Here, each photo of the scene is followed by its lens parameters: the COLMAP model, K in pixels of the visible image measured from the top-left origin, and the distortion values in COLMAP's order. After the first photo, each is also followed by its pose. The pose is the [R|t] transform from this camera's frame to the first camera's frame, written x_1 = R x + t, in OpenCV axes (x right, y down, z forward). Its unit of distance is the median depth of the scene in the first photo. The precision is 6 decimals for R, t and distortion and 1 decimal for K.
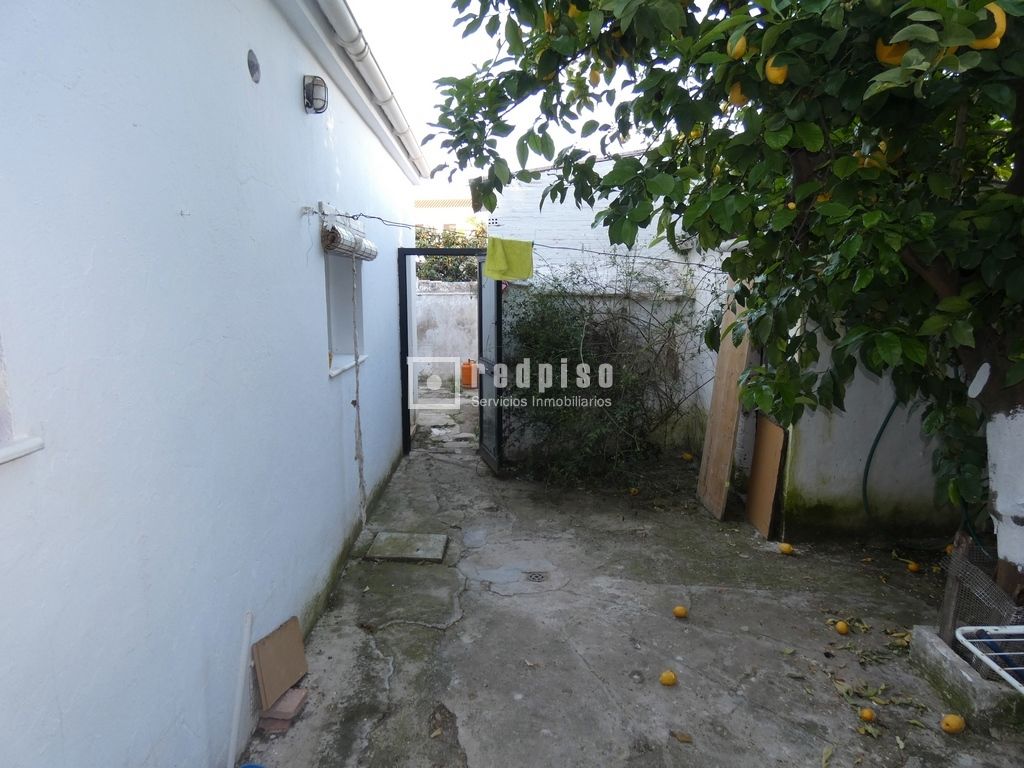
lens RADIAL K [[611.4, 0, 514.1], [0, 611.4, 383.9], [0, 0, 1]] dist [0.001563, -0.001100]
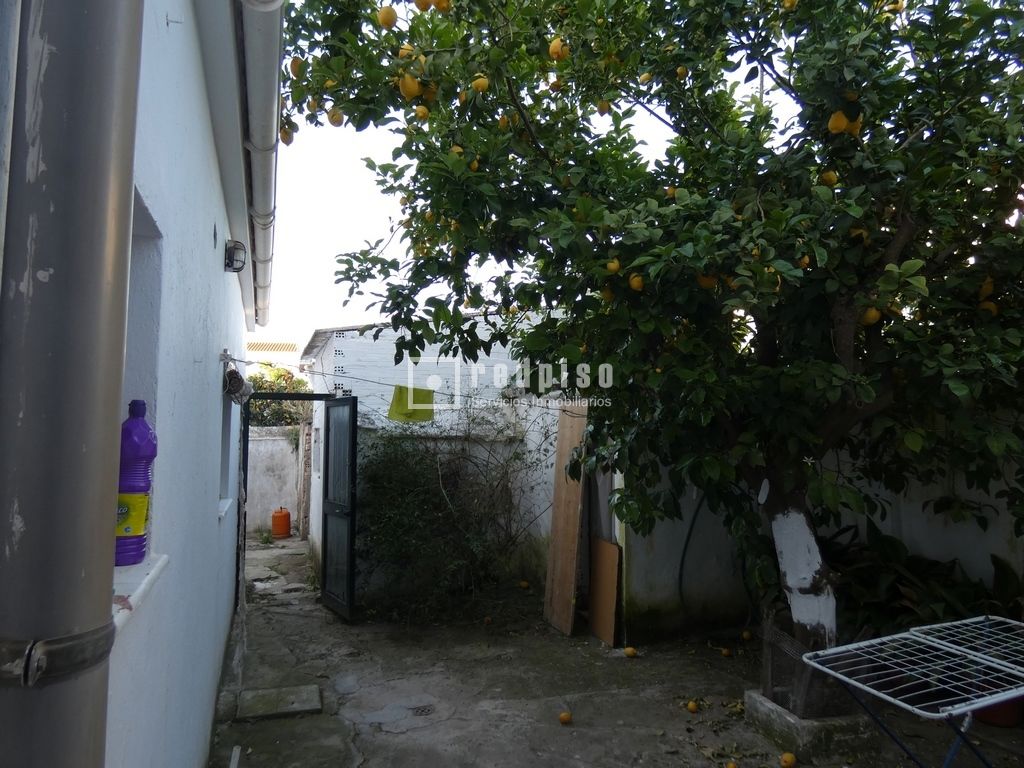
lens RADIAL K [[611.4, 0, 515.1], [0, 611.4, 384.7], [0, 0, 1]] dist [0.001563, -0.001100]
pose [[0.937860, 0.022474, 0.346286, -0.208292], [0.058985, 0.973054, -0.222903, 0.026787], [-0.341965, 0.229477, 0.911263, -0.116386]]
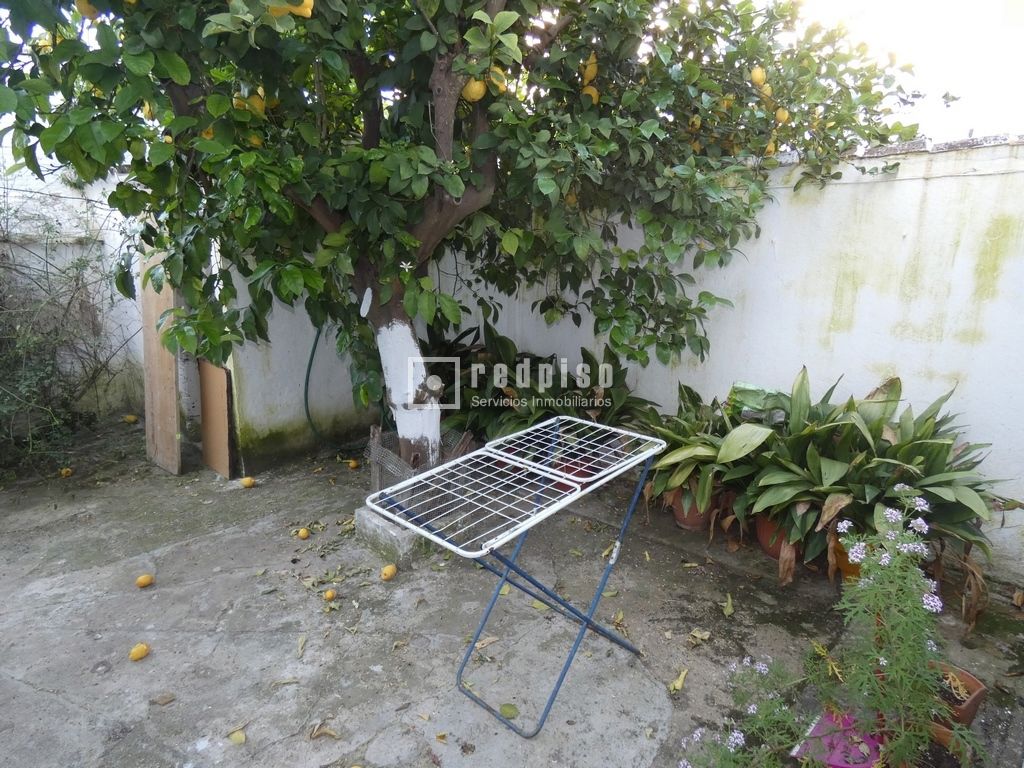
lens RADIAL K [[611.4, 0, 506.8], [0, 611.4, 379.8], [0, 0, 1]] dist [0.001563, -0.001100]
pose [[0.667021, -0.180297, 0.722894, 0.021207], [0.118397, 0.983599, 0.136073, 0.010283], [-0.735571, -0.005175, 0.677428, -0.034422]]
